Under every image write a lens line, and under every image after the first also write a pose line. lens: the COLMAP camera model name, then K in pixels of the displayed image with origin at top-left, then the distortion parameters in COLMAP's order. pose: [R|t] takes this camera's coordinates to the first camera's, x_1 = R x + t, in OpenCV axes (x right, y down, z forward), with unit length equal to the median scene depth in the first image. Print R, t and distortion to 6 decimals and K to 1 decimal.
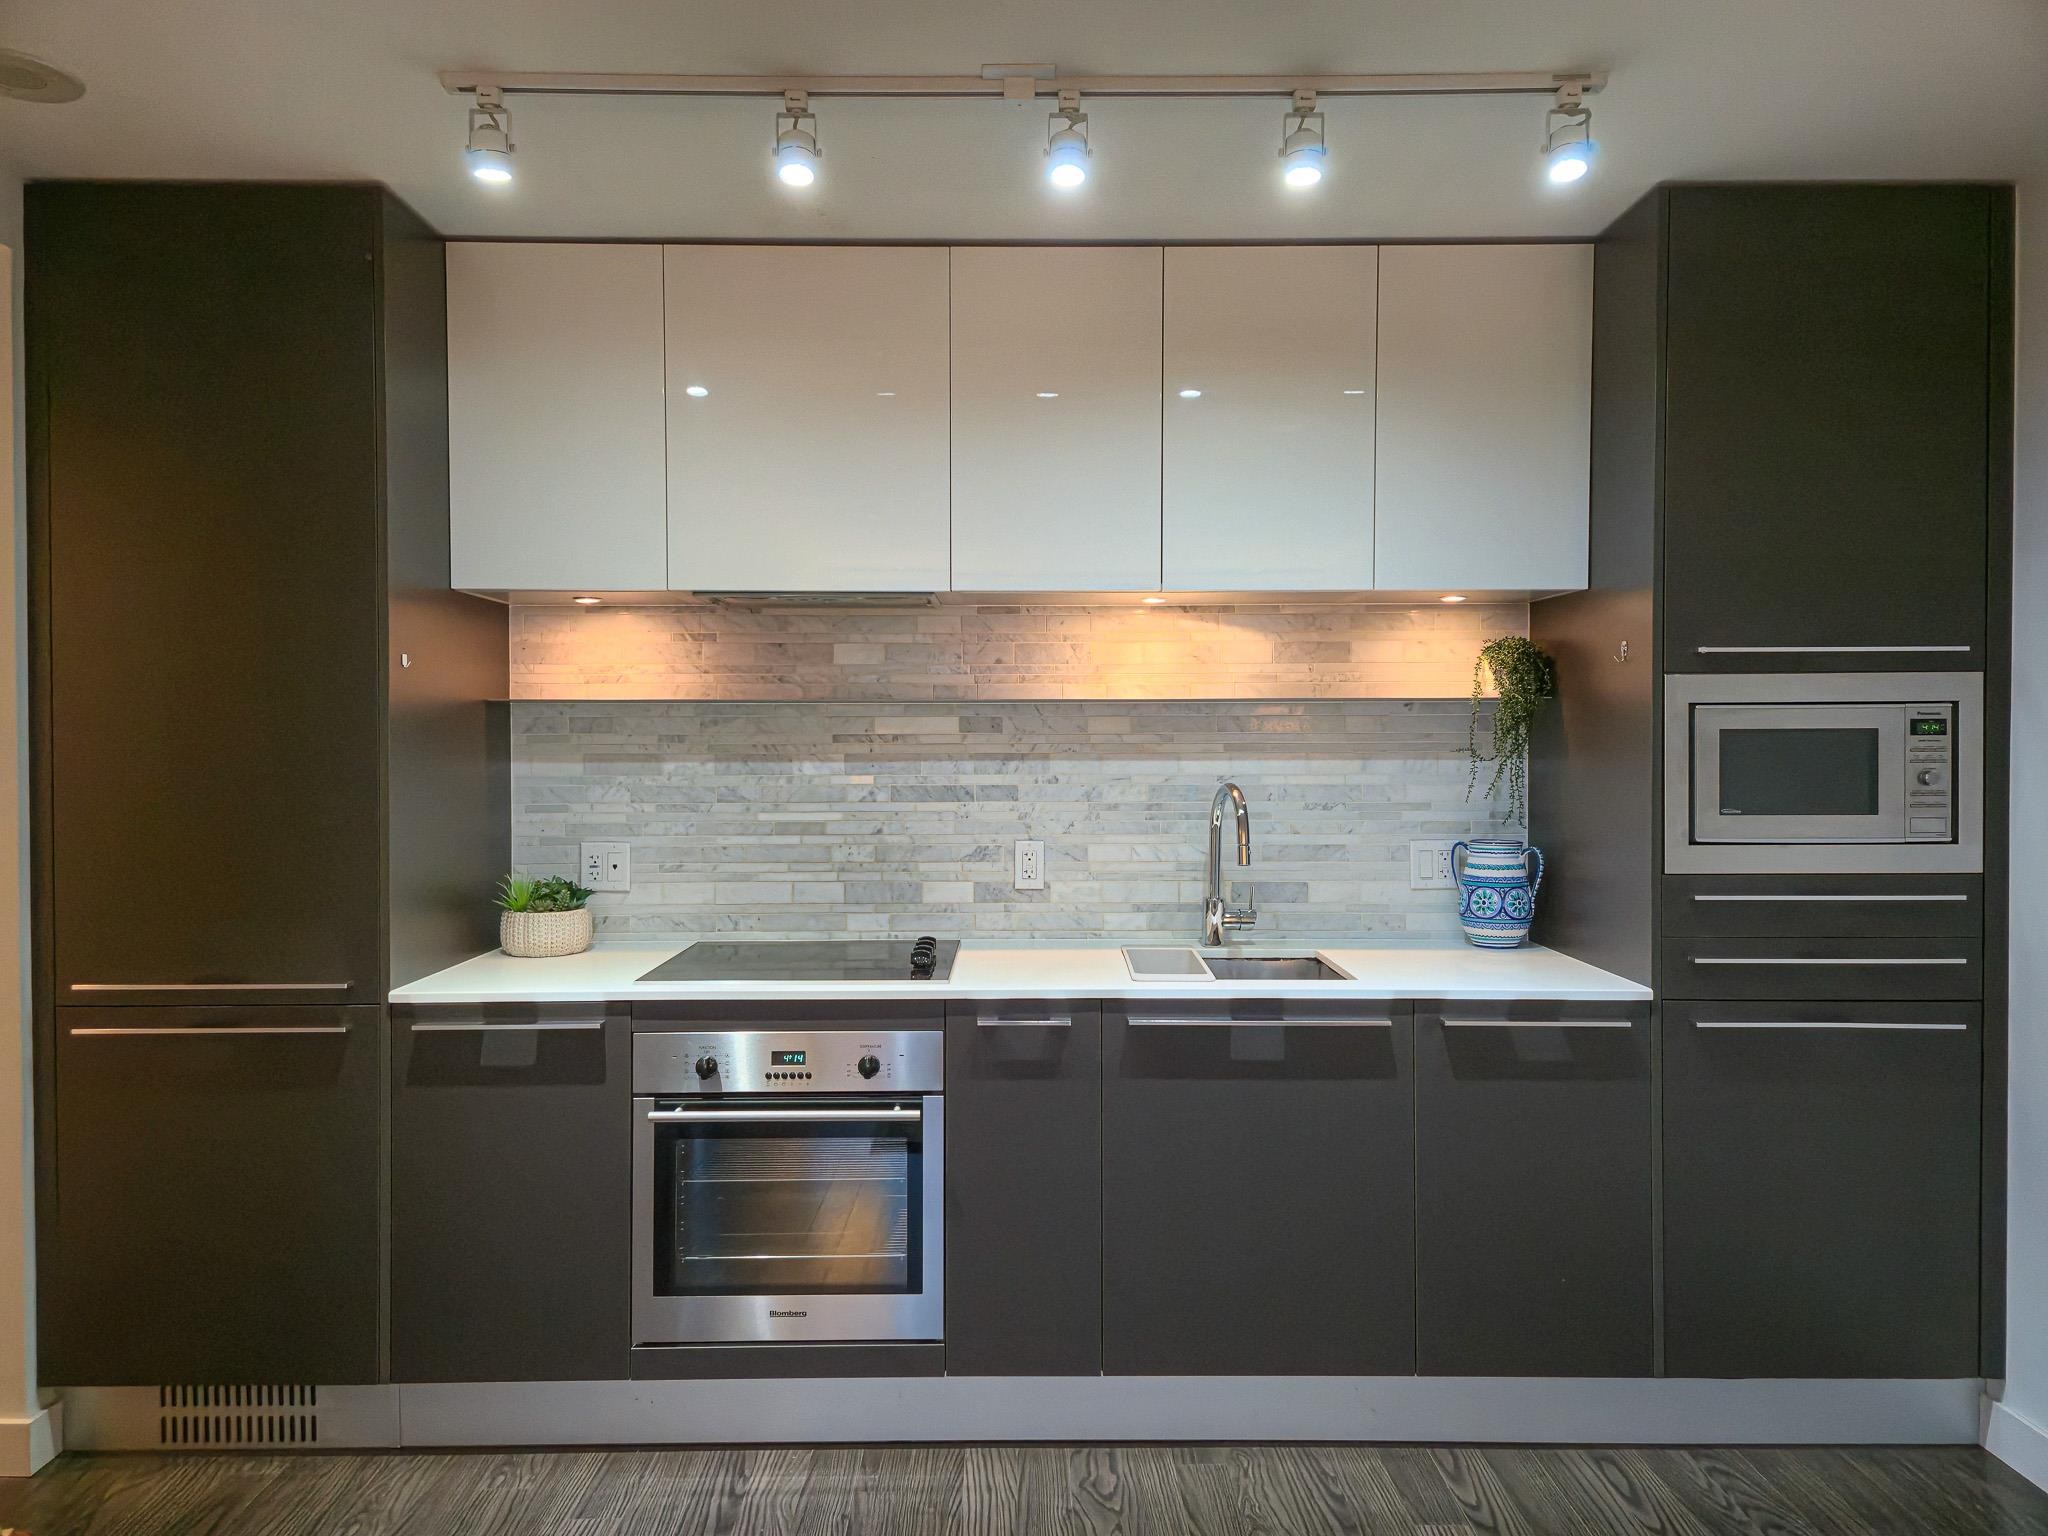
lens RADIAL K [[1362.1, 0, 1032.6], [0, 1362.1, 761.0], [0, 0, 1]] dist [0.085408, -0.072188]
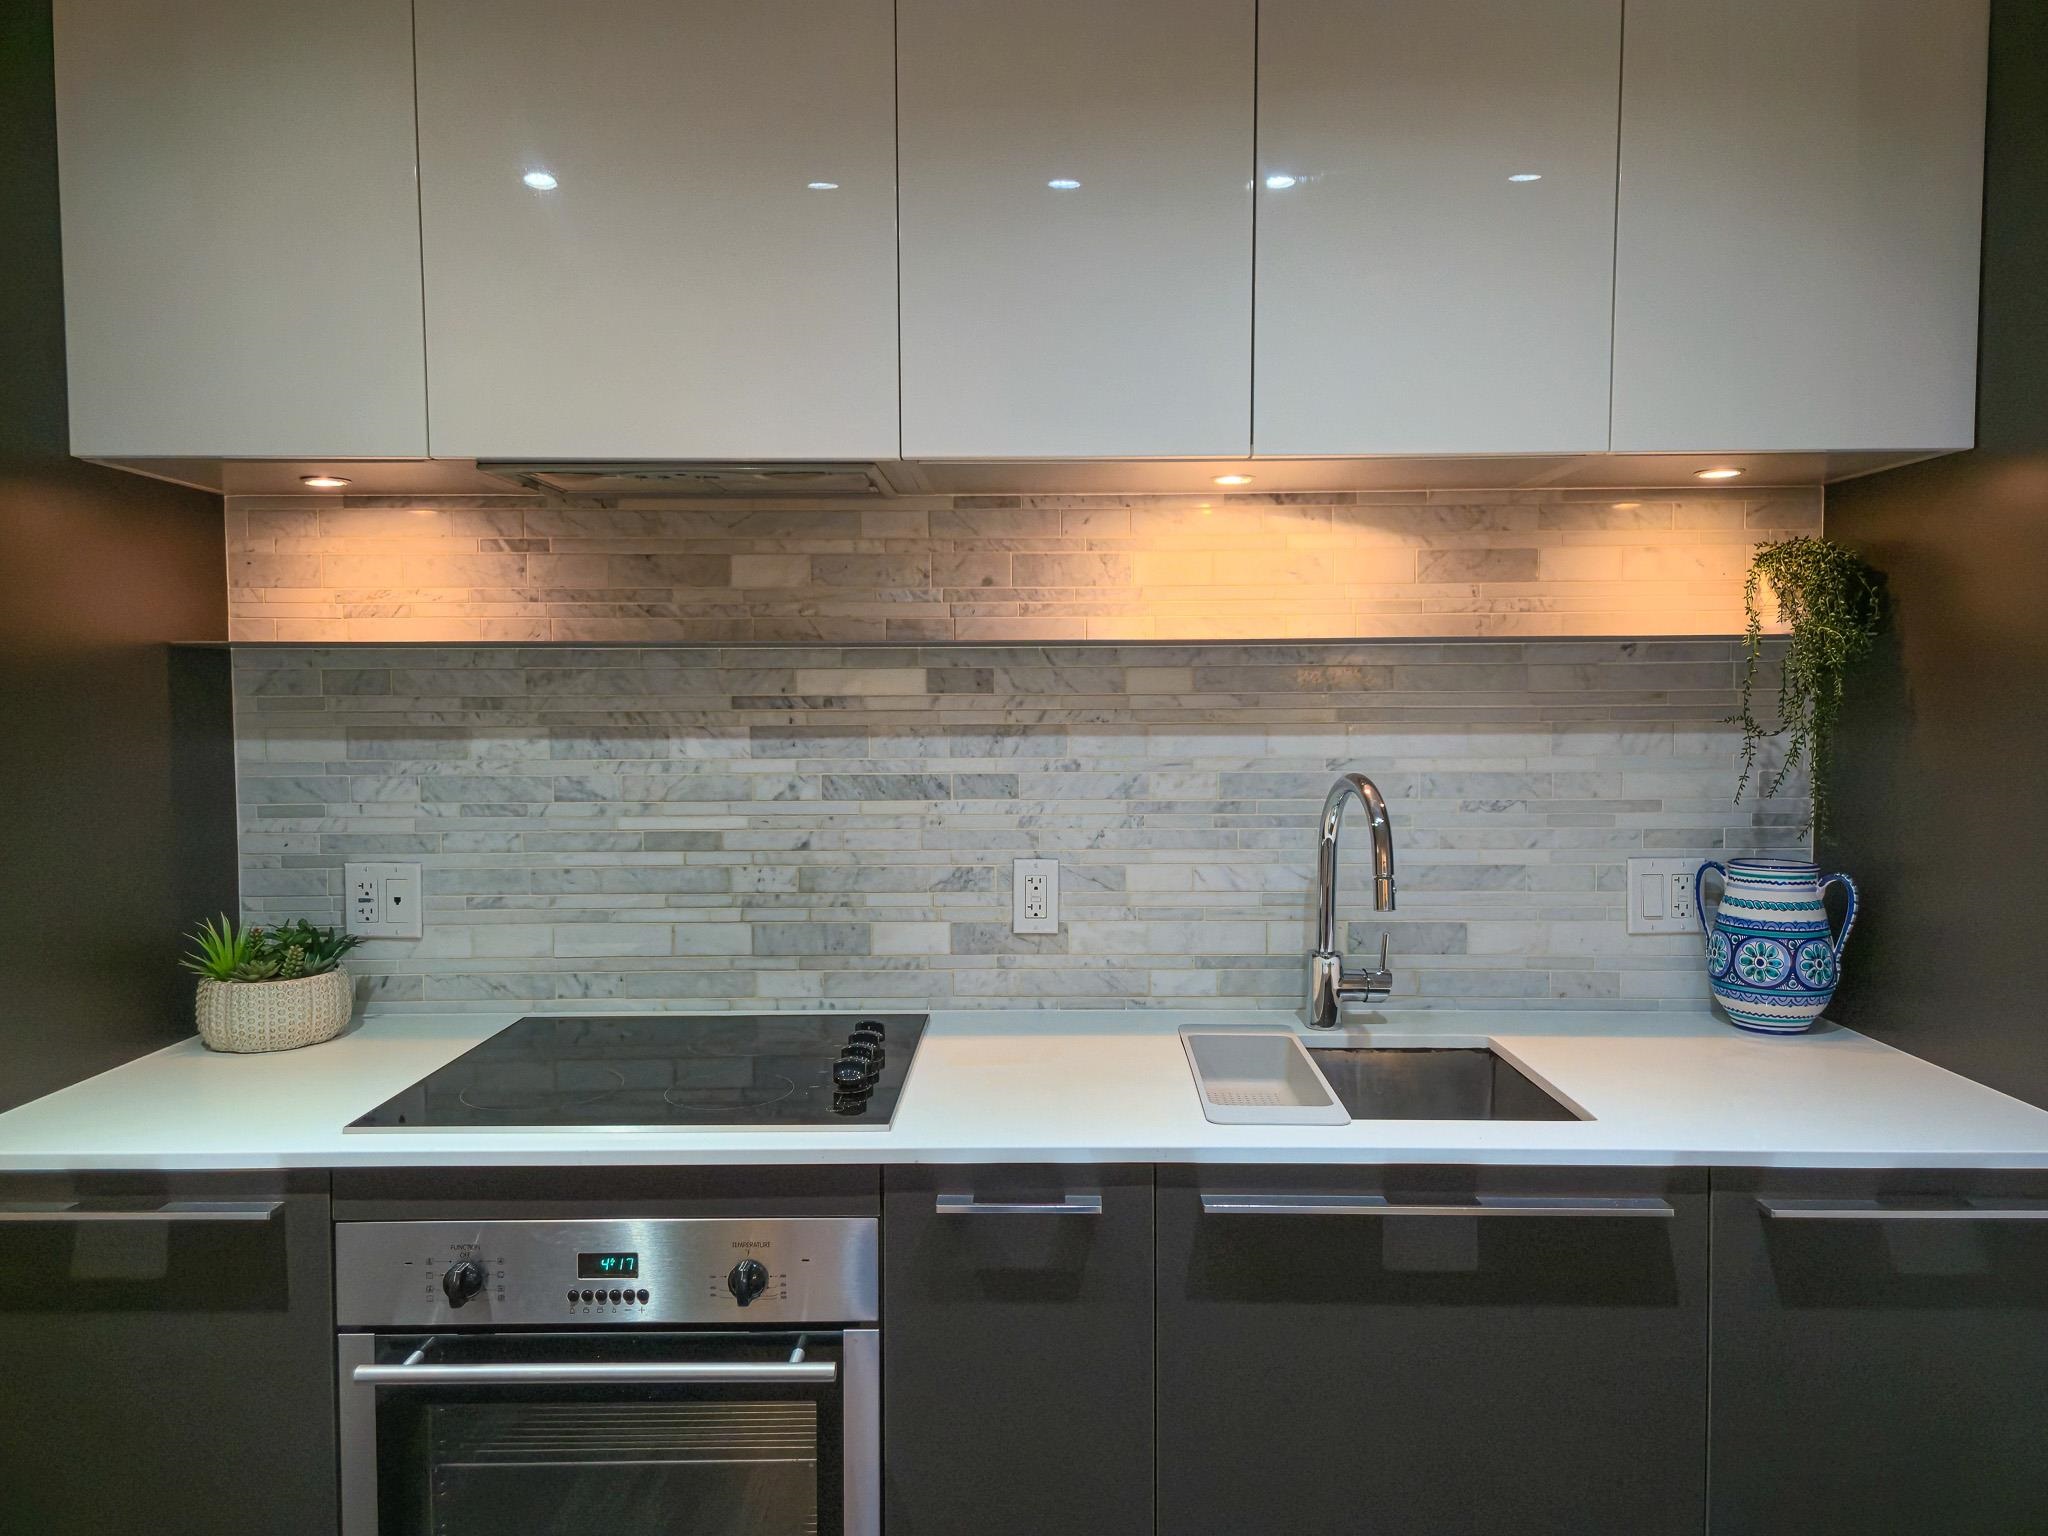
lens RADIAL K [[1361.2, 0, 1041.8], [0, 1361.2, 762.2], [0, 0, 1]] dist [0.074918, -0.075115]
pose [[0.999939, -0.001949, -0.010860, 0.007631], [0.002314, 0.999427, 0.033773, -0.009713], [0.010788, -0.033796, 0.999371, 0.353348]]
